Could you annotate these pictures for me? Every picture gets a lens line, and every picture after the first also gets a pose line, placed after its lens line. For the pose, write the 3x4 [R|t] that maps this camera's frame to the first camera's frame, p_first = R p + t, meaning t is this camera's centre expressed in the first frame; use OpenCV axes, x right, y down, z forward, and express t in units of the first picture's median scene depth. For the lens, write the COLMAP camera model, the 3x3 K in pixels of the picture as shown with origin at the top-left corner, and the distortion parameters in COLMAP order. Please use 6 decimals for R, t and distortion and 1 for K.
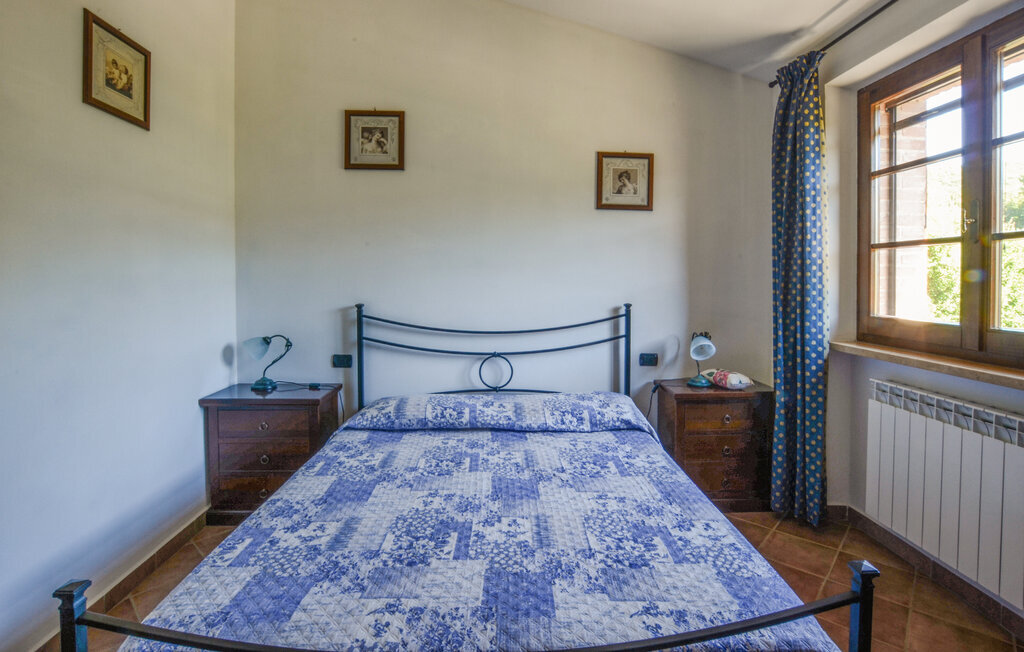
lens RADIAL K [[486.1, 0, 514.1], [0, 486.1, 293.1], [0, 0, 1]] dist [-0.022329, -0.000132]
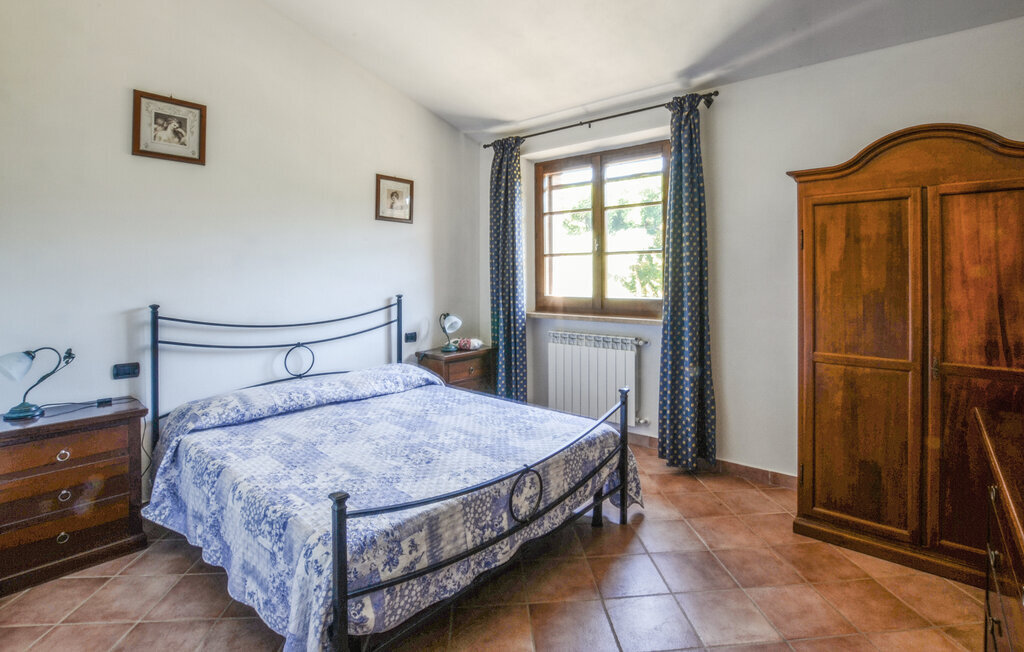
lens RADIAL K [[486.1, 0, 514.1], [0, 486.1, 293.1], [0, 0, 1]] dist [-0.022329, -0.000132]
pose [[0.694170, -0.031939, 0.719102, -0.505394], [0.028196, 0.999455, 0.017172, 0.004226], [-0.719258, 0.008356, 0.694692, -0.119001]]
